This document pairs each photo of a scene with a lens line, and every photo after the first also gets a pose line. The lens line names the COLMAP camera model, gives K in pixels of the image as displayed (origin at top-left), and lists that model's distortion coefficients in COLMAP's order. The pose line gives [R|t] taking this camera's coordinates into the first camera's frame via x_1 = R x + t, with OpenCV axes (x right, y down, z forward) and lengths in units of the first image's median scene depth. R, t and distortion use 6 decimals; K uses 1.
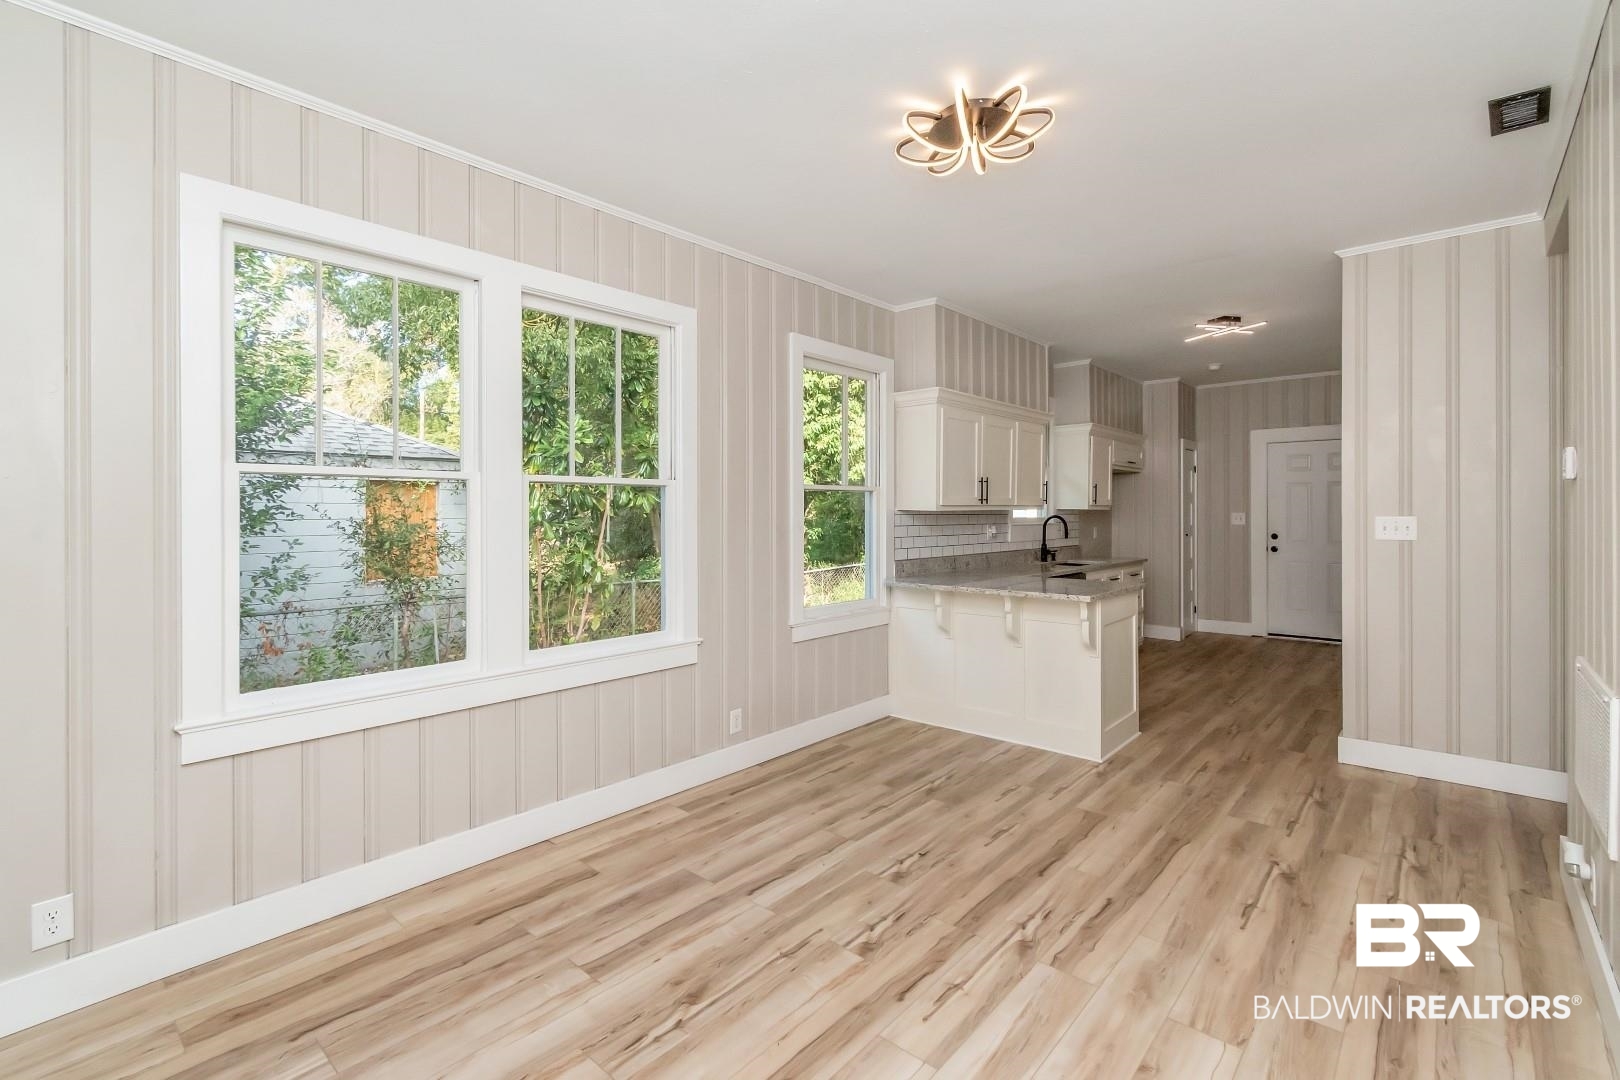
lens RADIAL K [[722.6, 0, 810.3], [0, 722.6, 516.7], [0, 0, 1]] dist [0.002426, -0.000240]
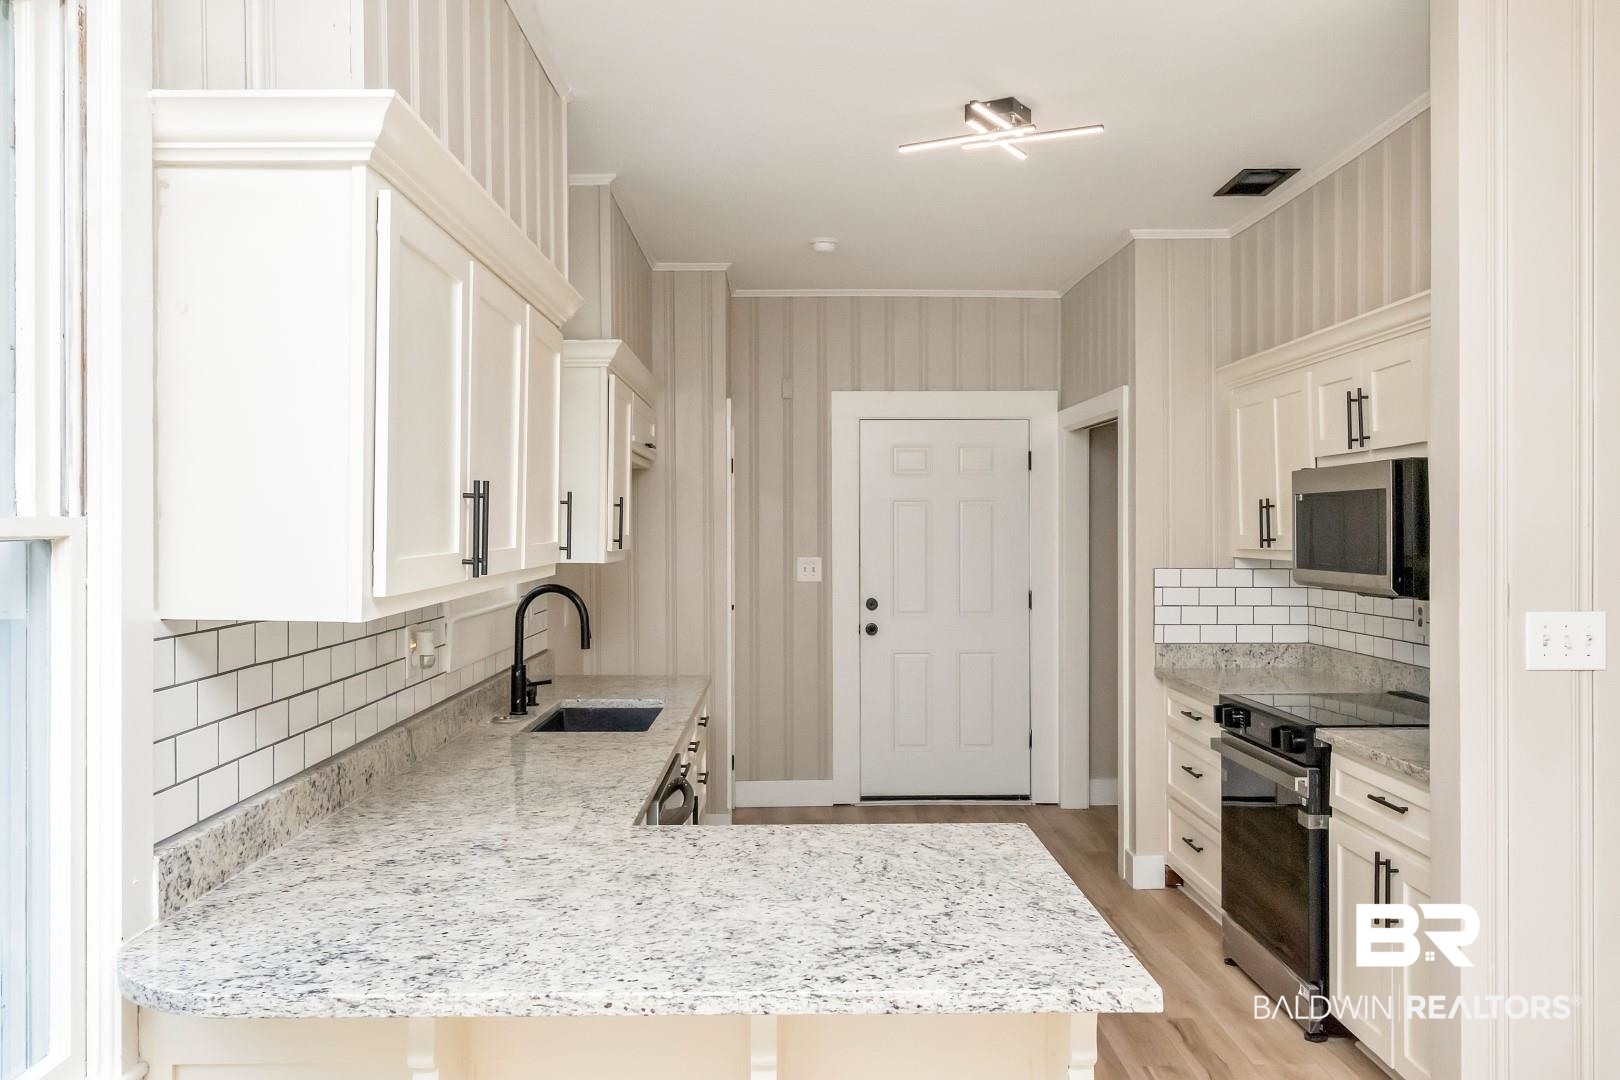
lens RADIAL K [[1293.9, 0, 804.0], [0, 1293.9, 531.5], [0, 0, 1]] dist [-0.000110, 0.001648]
pose [[0.740081, -0.001448, 0.672516, -0.002966], [0.003465, 0.999993, -0.001661, -0.043750], [-0.672509, 0.003560, 0.740080, 0.712910]]
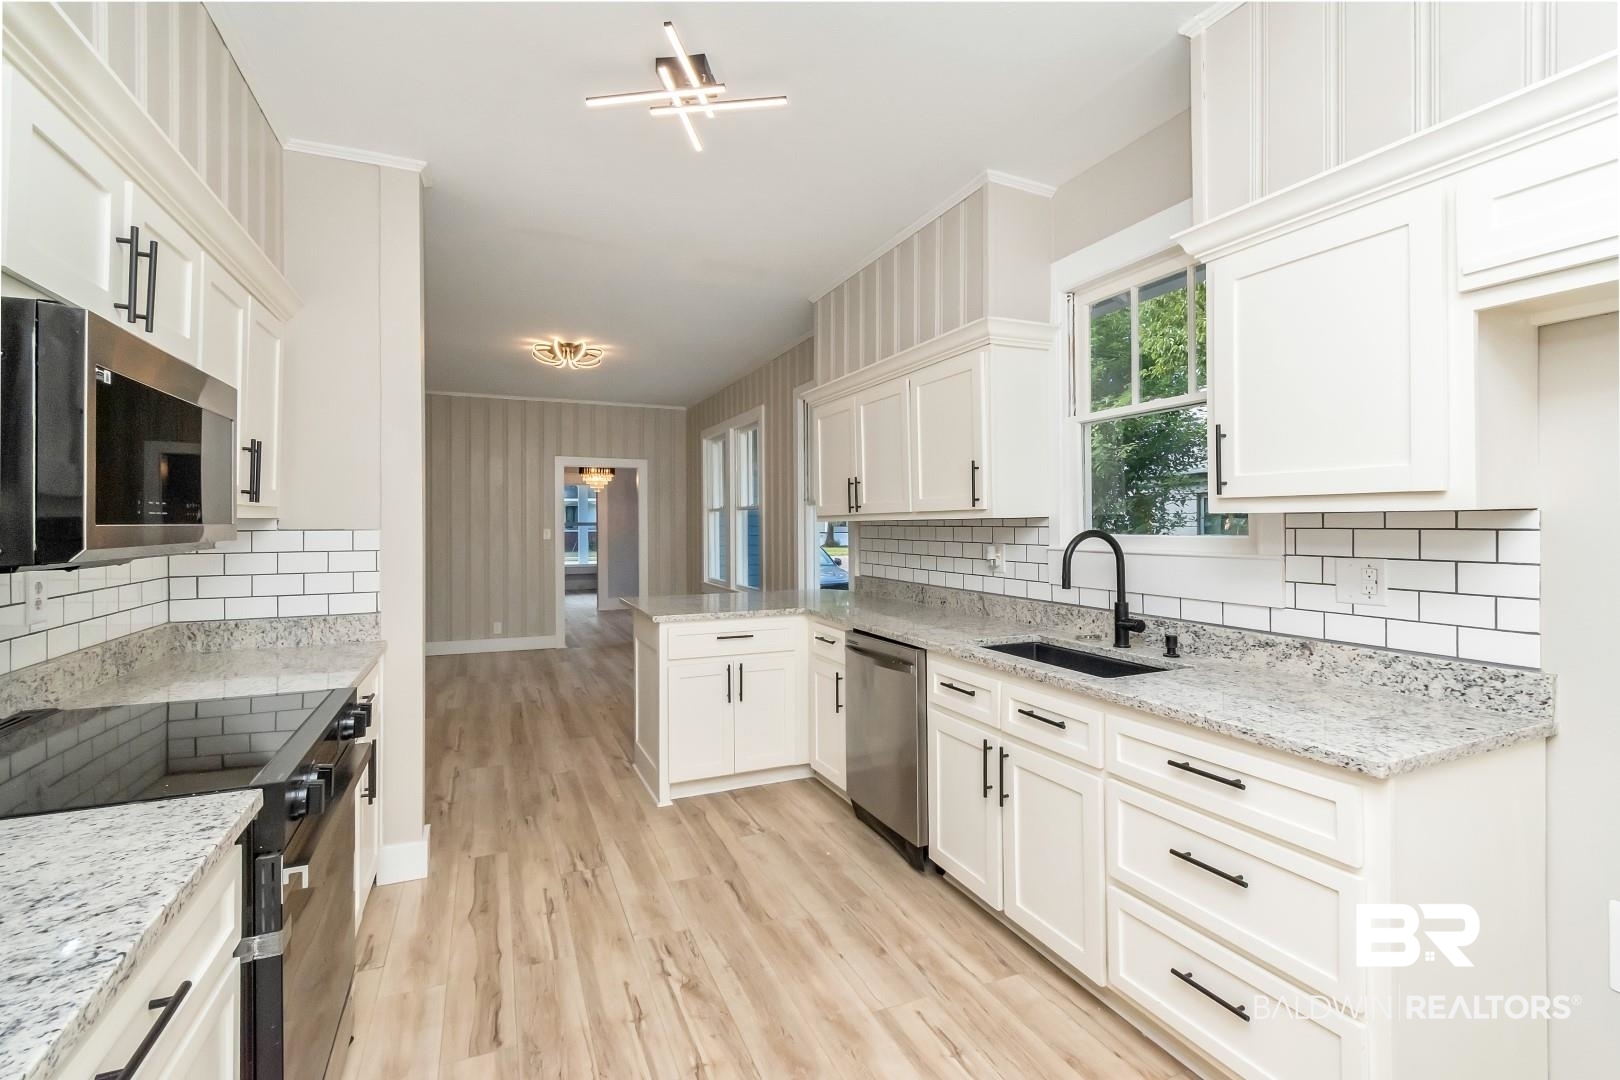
lens RADIAL K [[722.6, 0, 810.3], [0, 722.6, 516.7], [0, 0, 1]] dist [0.002426, -0.000240]
pose [[-0.410777, -0.003427, -0.911729, 1.246653], [0.001136, 0.999990, -0.004270, -0.012972], [0.911735, -0.002790, -0.410770, 1.660295]]
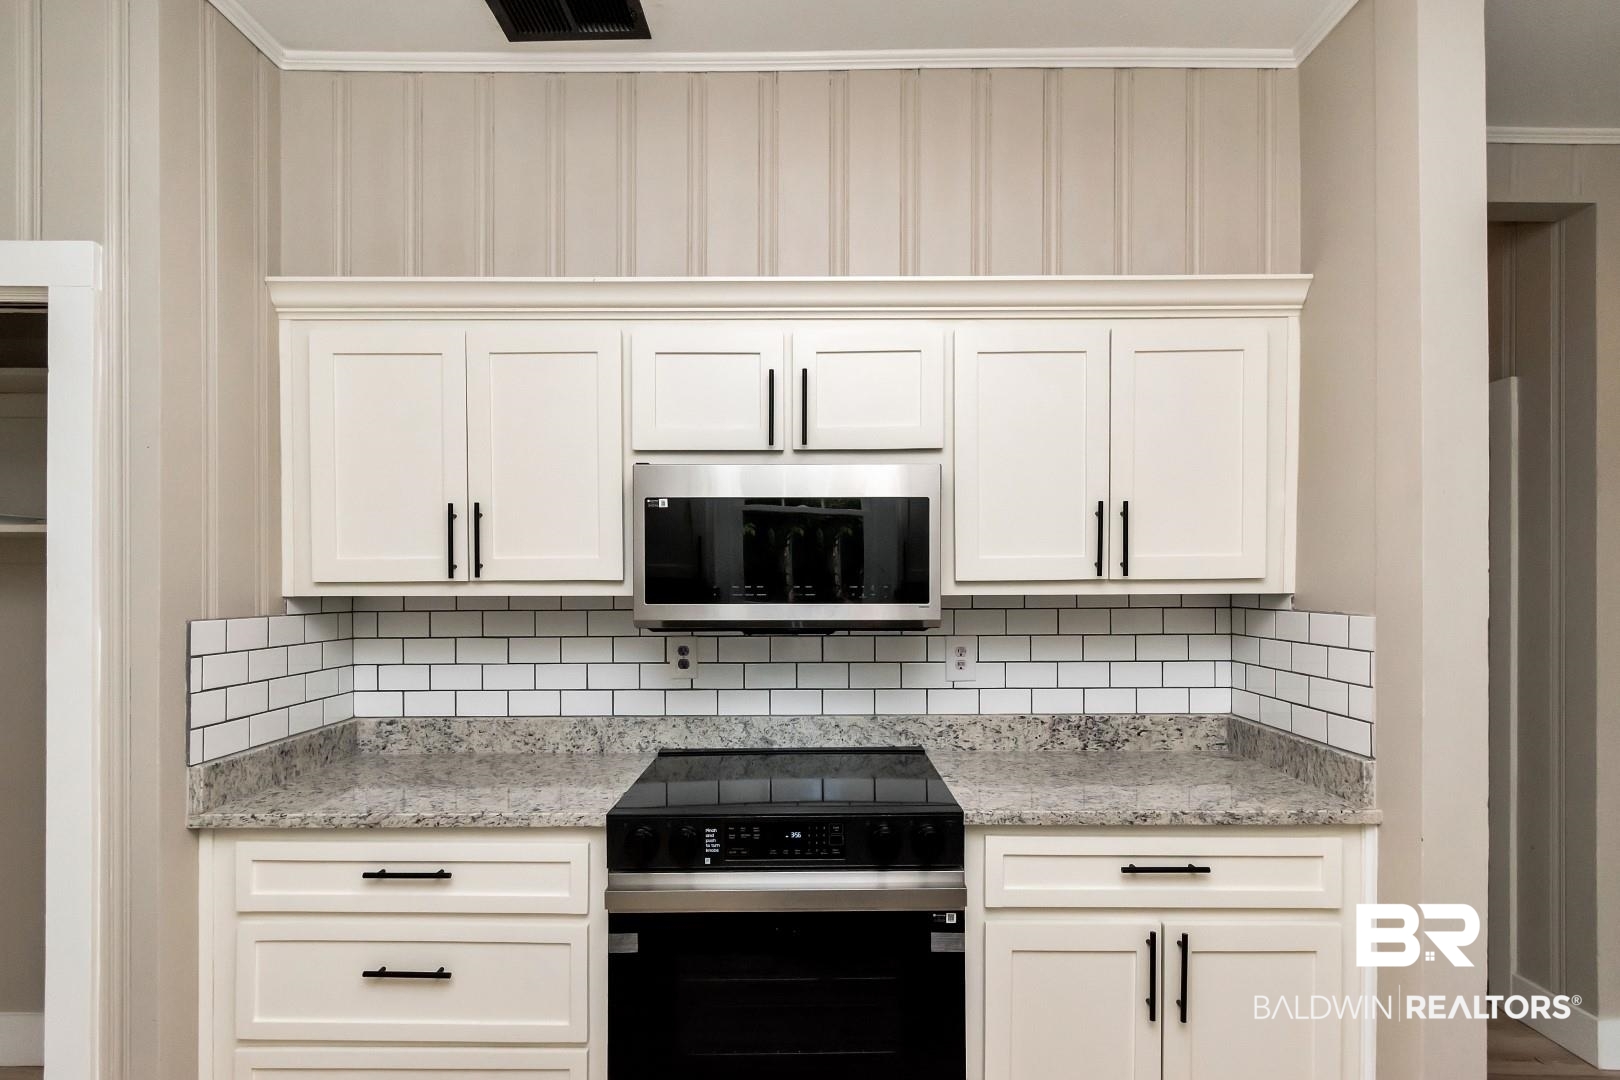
lens RADIAL K [[819.1, 0, 813.1], [0, 819.1, 585.8], [0, 0, 1]] dist [0.000969, 0.000063]
pose [[-0.663641, 0.001019, 0.748050, 0.646400], [0.005052, 0.999982, 0.003120, -0.023634], [-0.748034, 0.005850, -0.663635, 1.531023]]
